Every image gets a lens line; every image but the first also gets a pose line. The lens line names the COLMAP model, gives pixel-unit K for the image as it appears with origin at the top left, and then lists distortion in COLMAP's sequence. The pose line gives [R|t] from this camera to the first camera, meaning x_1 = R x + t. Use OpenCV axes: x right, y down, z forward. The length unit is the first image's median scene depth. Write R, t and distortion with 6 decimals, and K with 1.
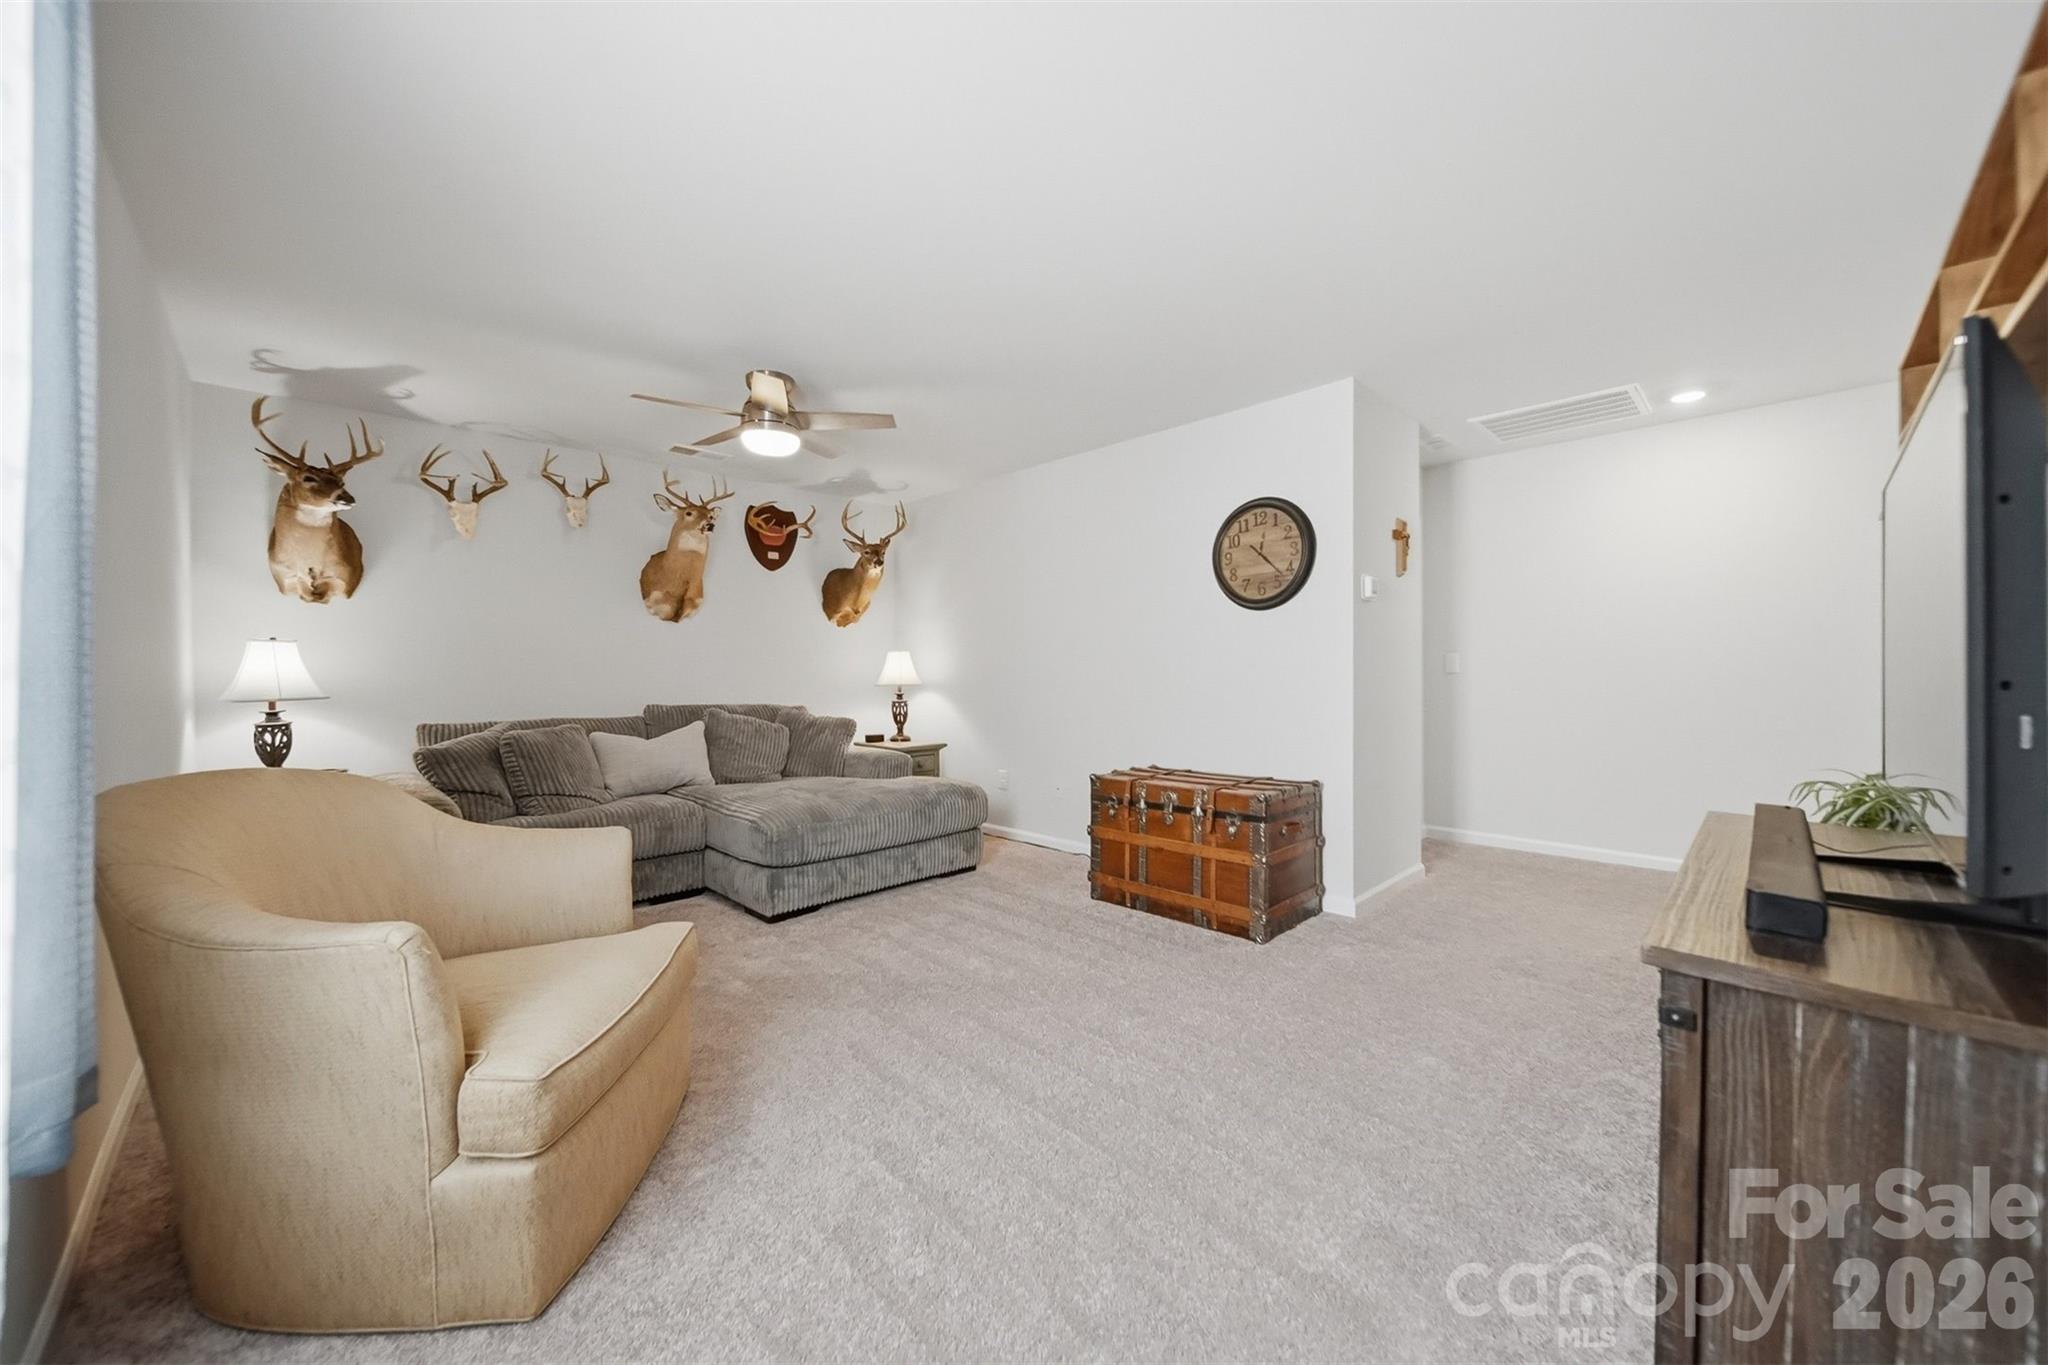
lens RADIAL K [[742.4, 0, 1034.7], [0, 742.4, 680.9], [0, 0, 1]] dist [-0.000169, -0.000879]
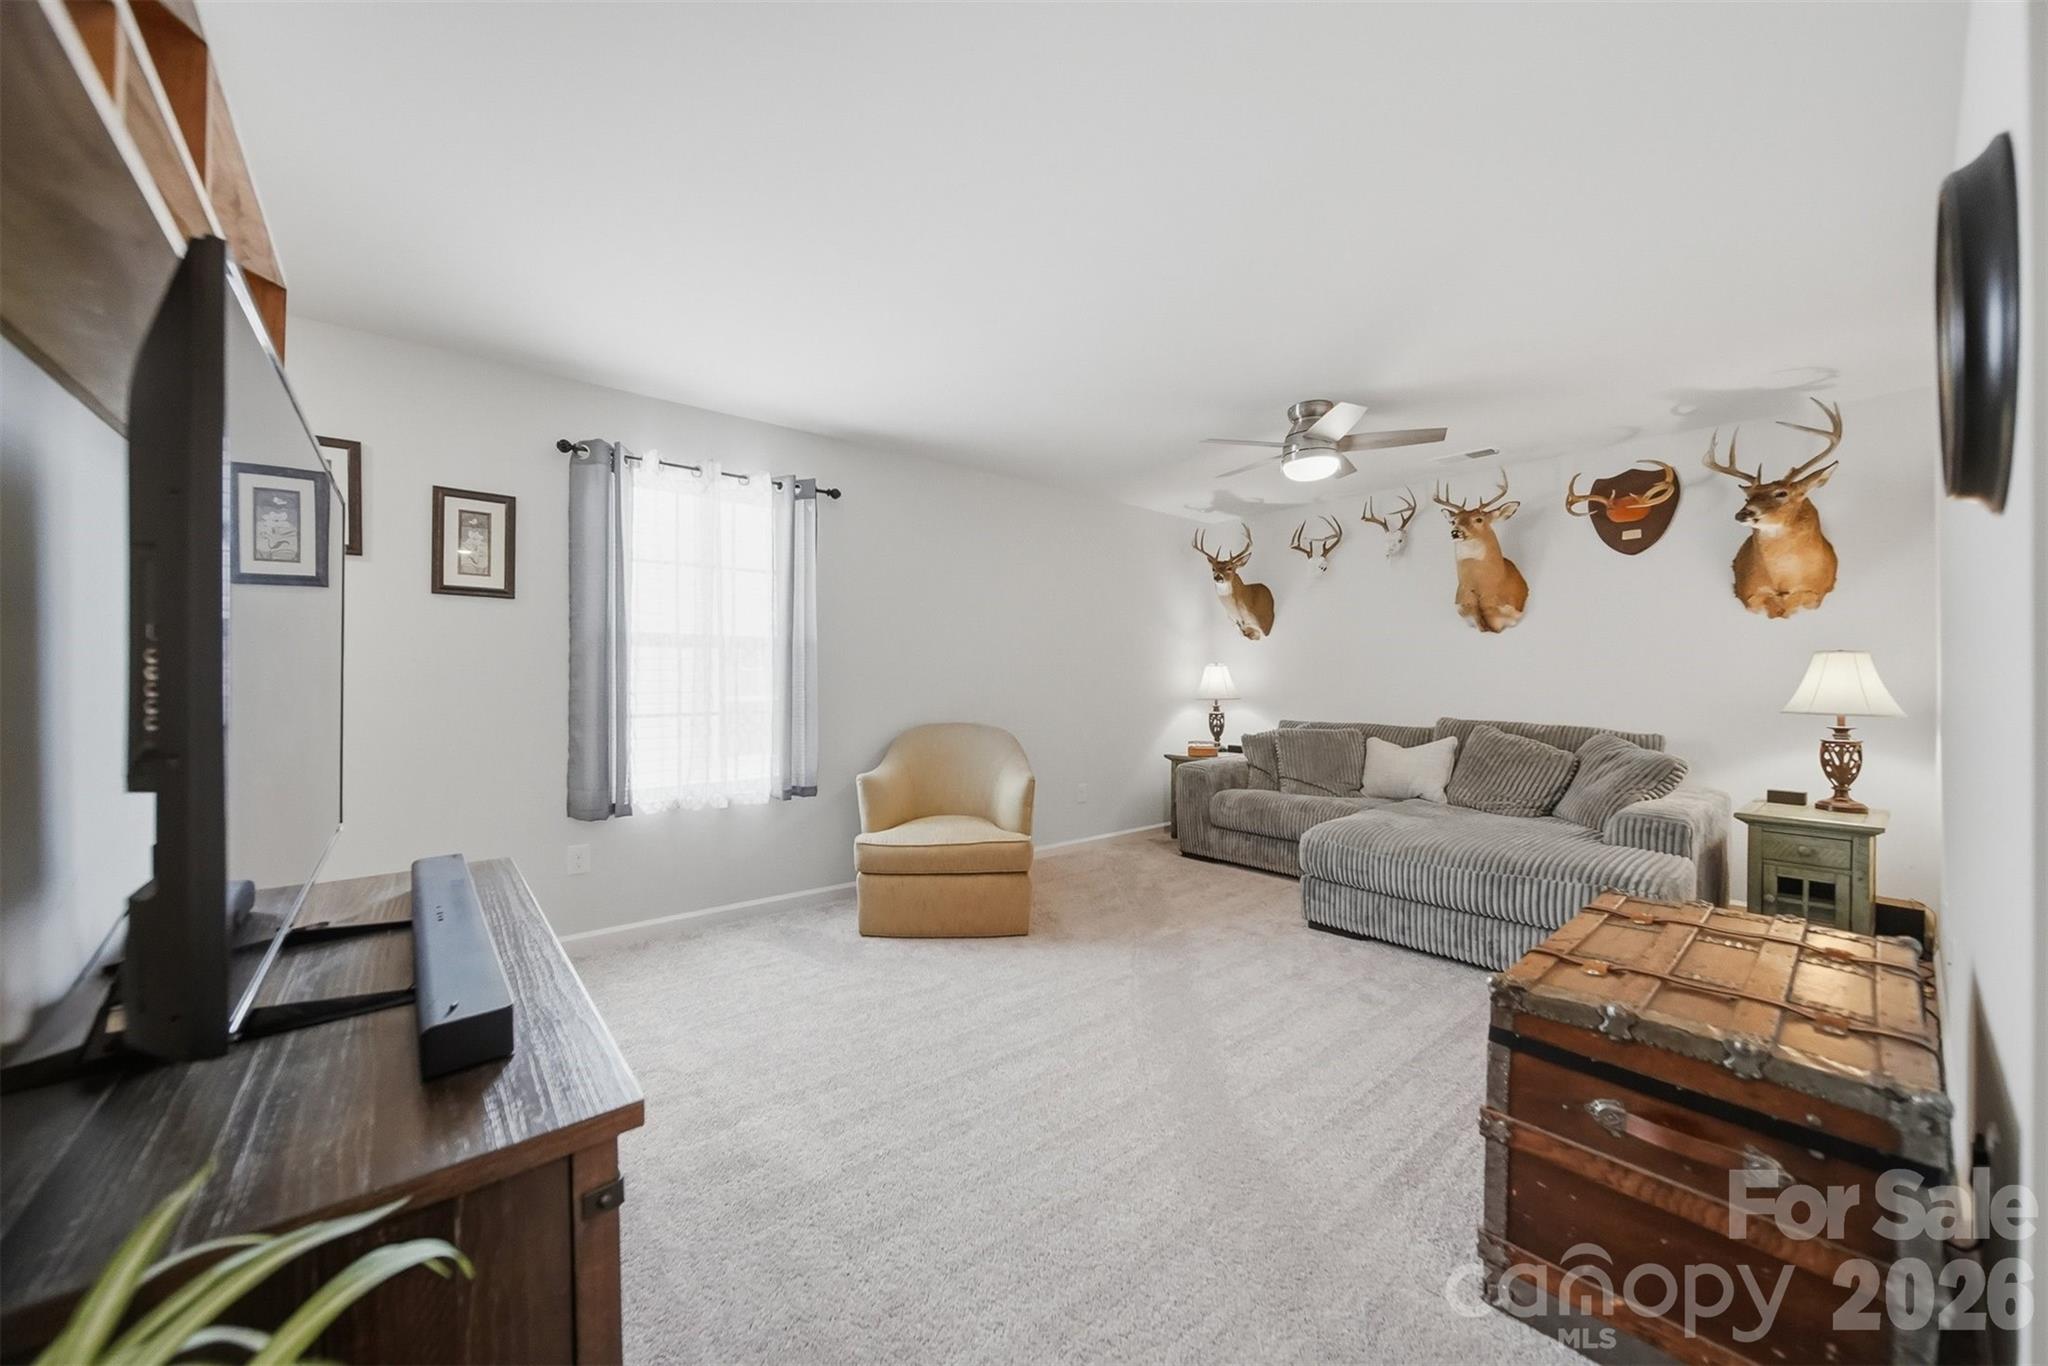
lens RADIAL K [[742.4, 0, 1035.0], [0, 742.4, 675.5], [0, 0, 1]] dist [-0.000169, -0.000879]
pose [[-0.073339, -0.006307, -0.997287, 0.474105], [-0.021176, 0.999764, -0.004765, -0.007485], [0.997082, 0.020769, -0.073455, 0.463776]]
